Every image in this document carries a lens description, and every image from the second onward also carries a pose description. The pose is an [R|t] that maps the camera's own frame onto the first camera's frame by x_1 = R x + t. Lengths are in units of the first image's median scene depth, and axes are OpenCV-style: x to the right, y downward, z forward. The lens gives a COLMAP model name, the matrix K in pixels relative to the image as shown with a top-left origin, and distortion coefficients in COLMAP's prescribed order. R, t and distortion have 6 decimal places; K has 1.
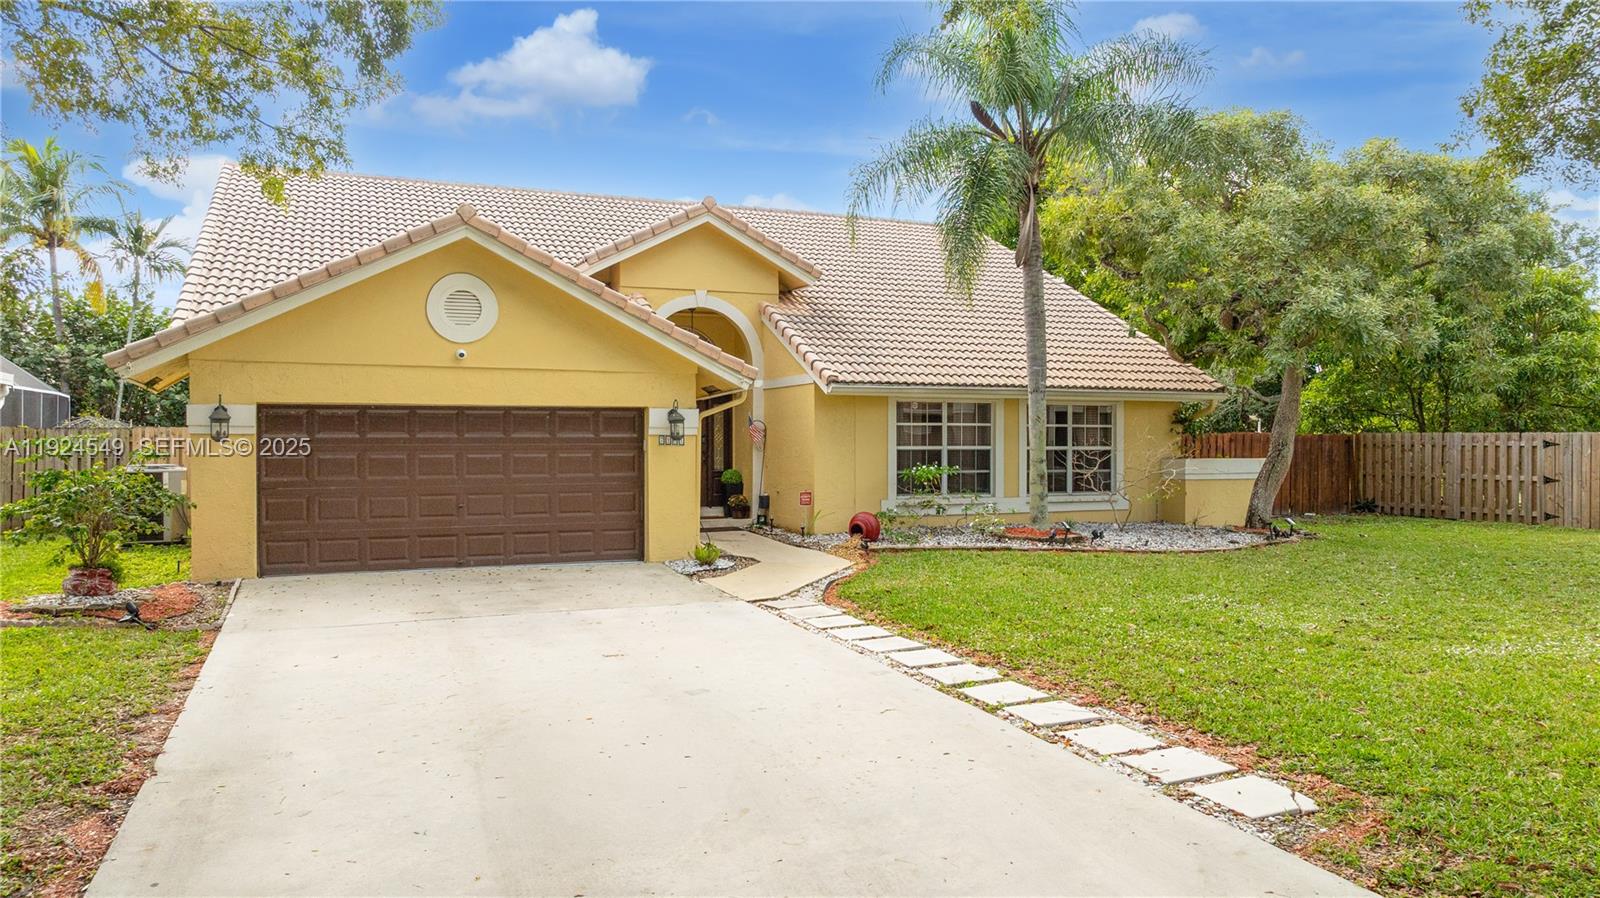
lens RADIAL K [[1122.6, 0, 800.0], [0, 1122.6, 449.0], [0, 0, 1]] dist [-0.012963, -0.002426]
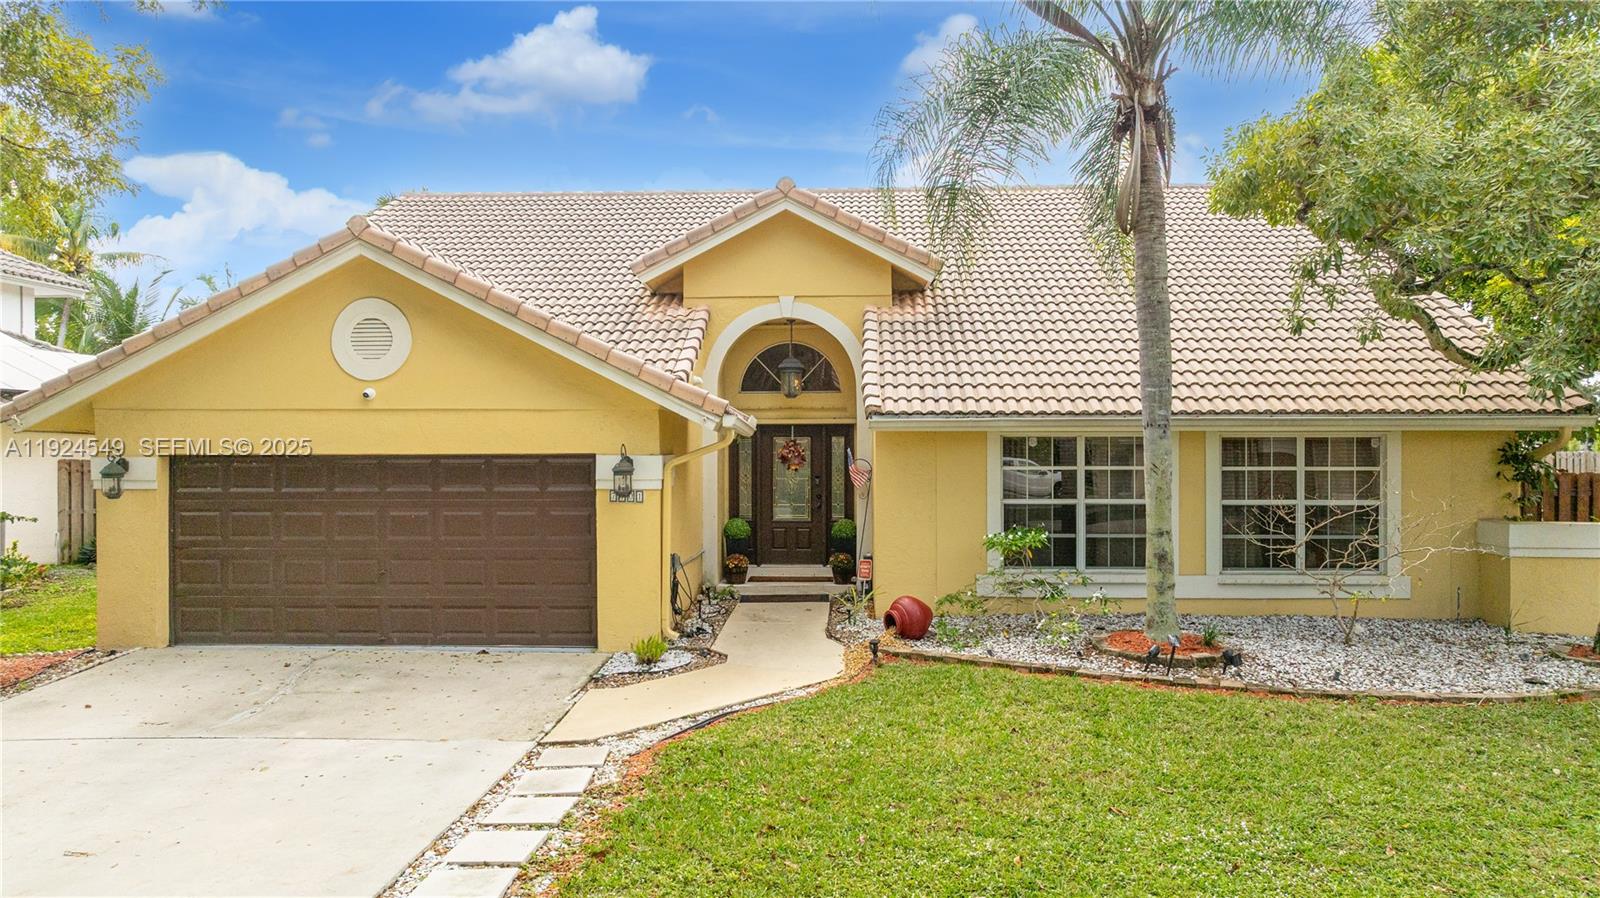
lens RADIAL K [[1122.6, 0, 800.0], [0, 1122.6, 449.0], [0, 0, 1]] dist [-0.012963, -0.002426]
pose [[0.901493, -0.000756, -0.432792, 0.286995], [-0.000664, 0.999995, -0.003128, -0.033140], [0.432793, 0.003107, 0.901488, 0.309162]]
